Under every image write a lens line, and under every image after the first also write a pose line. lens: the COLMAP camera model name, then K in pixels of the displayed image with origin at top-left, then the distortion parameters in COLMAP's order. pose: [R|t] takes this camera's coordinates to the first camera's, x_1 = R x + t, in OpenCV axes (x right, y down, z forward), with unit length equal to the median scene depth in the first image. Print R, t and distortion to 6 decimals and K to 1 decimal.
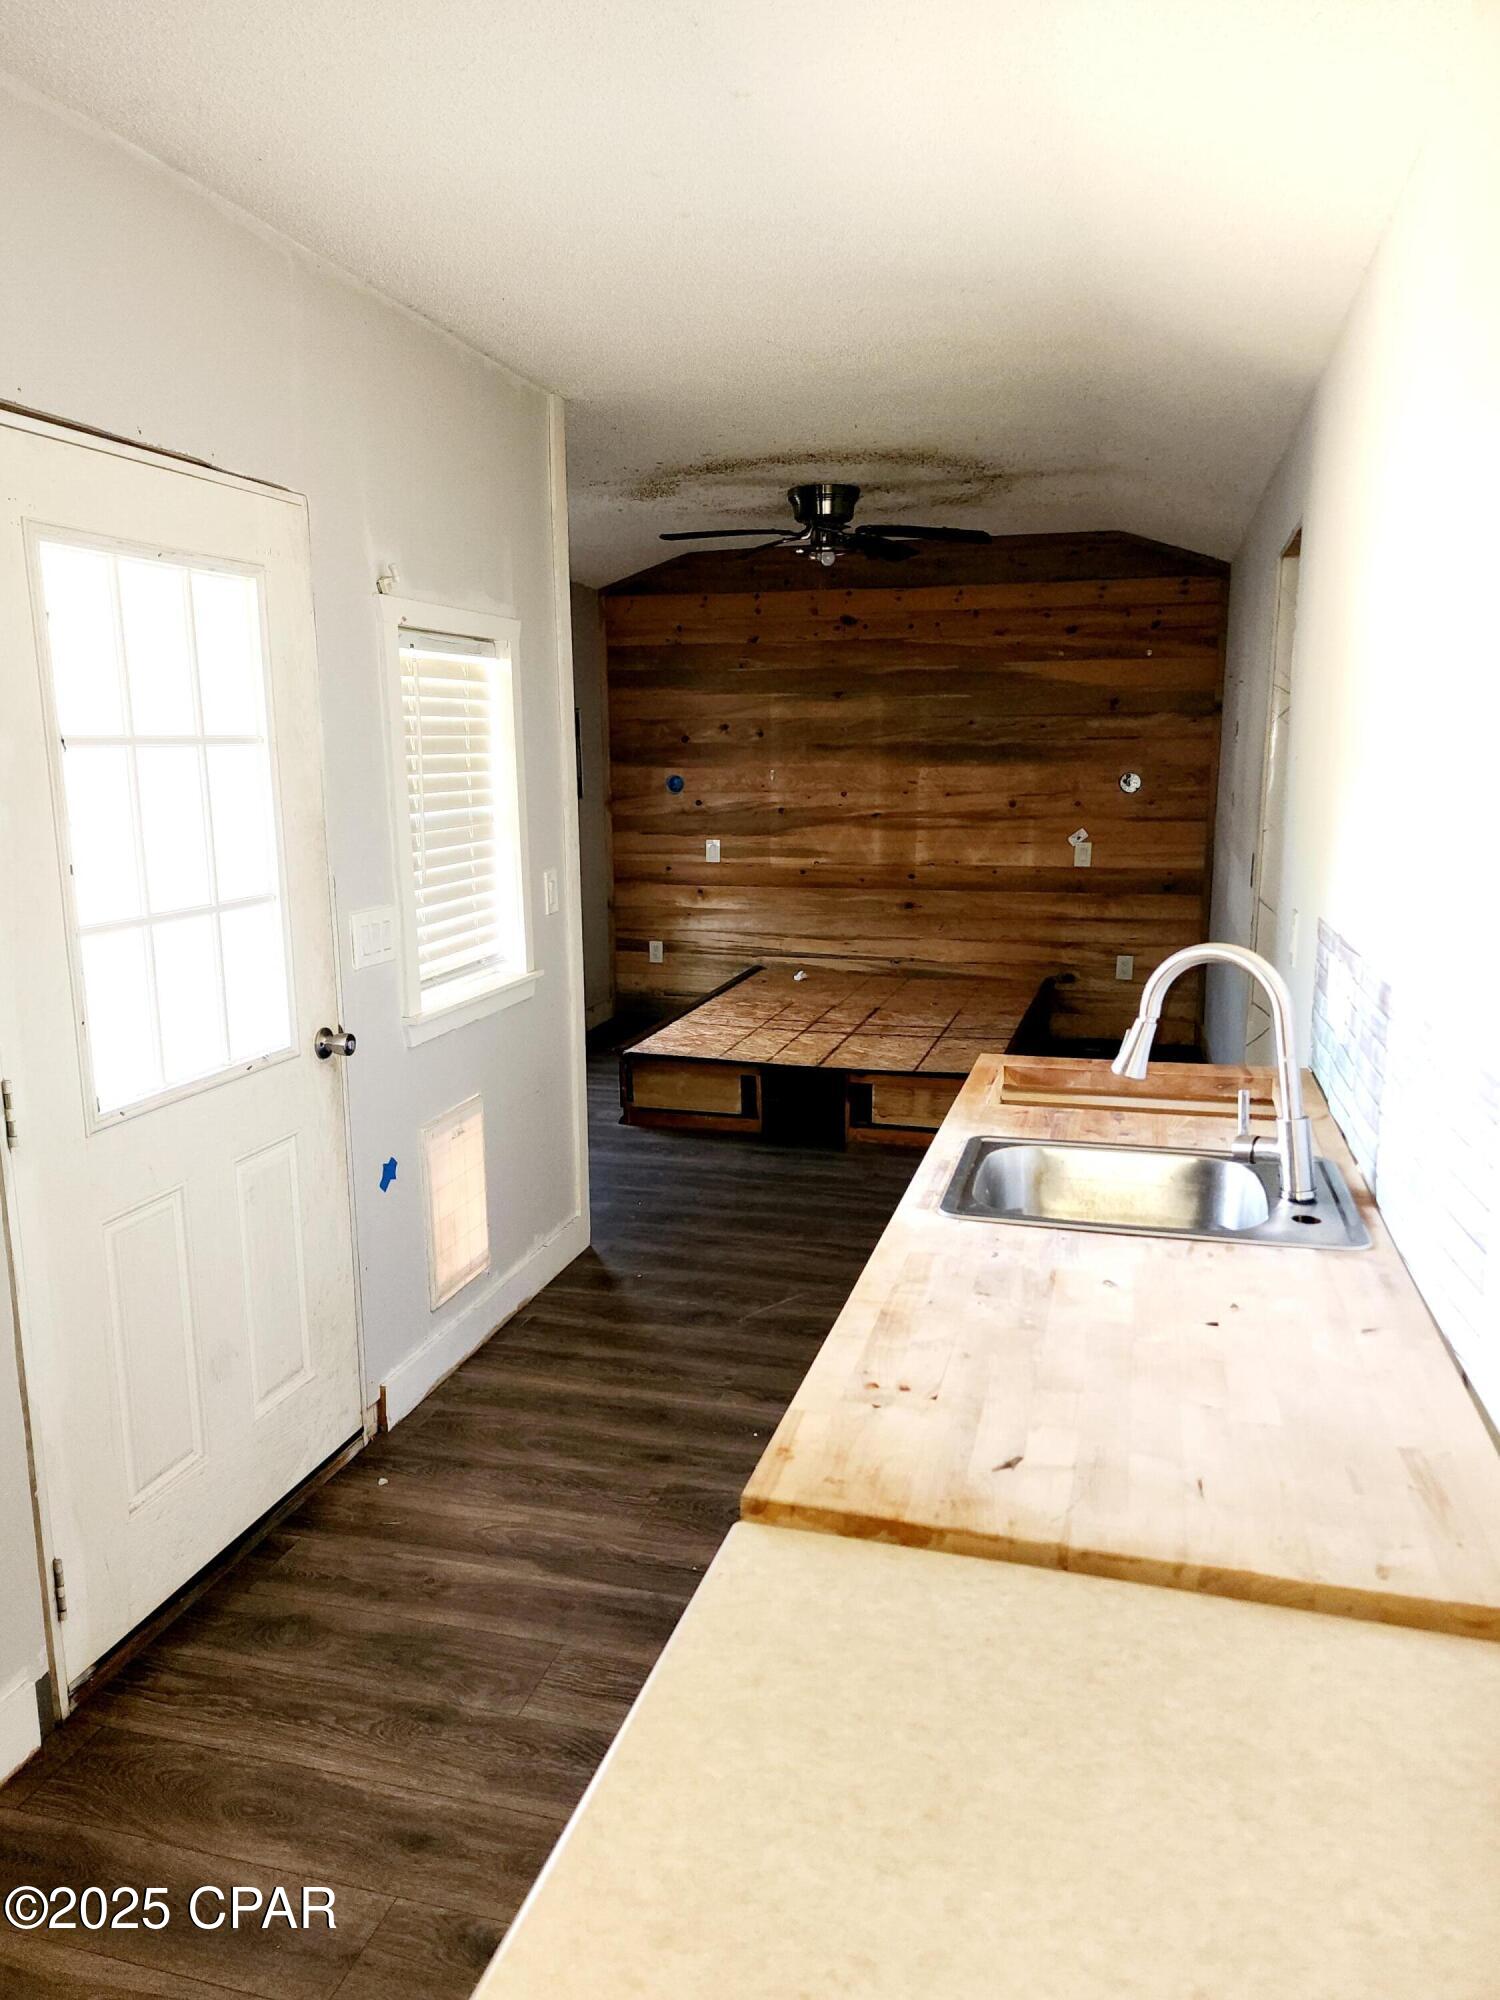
lens RADIAL K [[1422.2, 0, 735.9], [0, 1422.2, 1003.6], [0, 0, 1]] dist [0.047347, -0.011082]
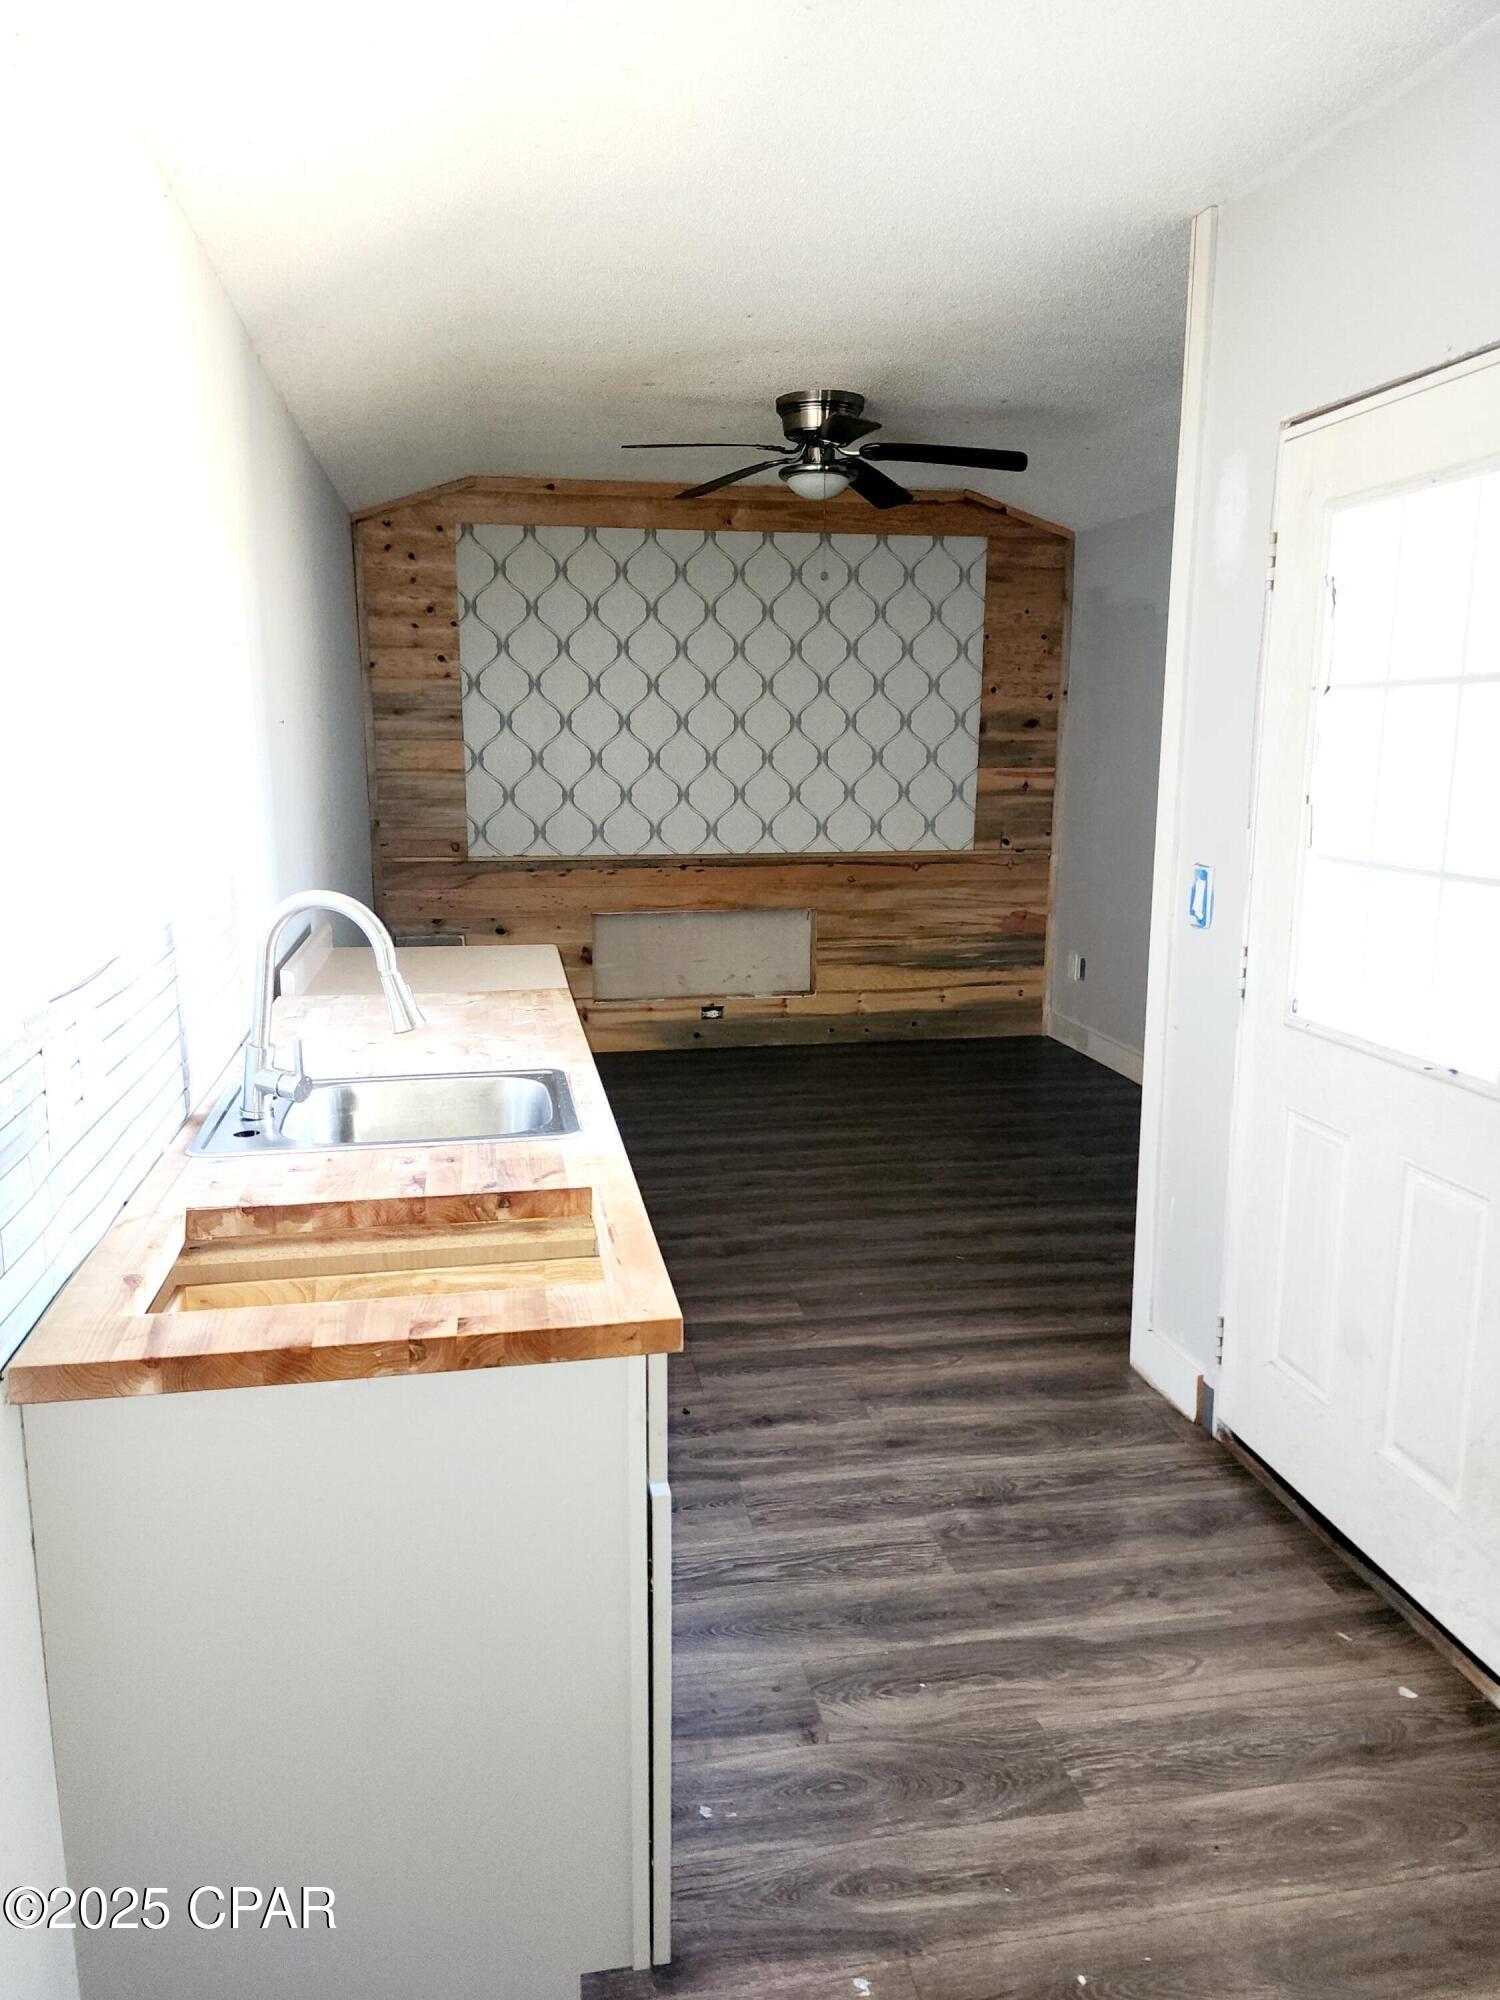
lens RADIAL K [[1422.2, 0, 733.2], [0, 1422.2, 1002.9], [0, 0, 1]] dist [0.047347, -0.011082]
pose [[-0.898347, 0.092887, -0.429354, 0.411514], [-0.070268, 0.934418, 0.349178, -0.272159], [0.433630, 0.343853, -0.832905, 1.591300]]
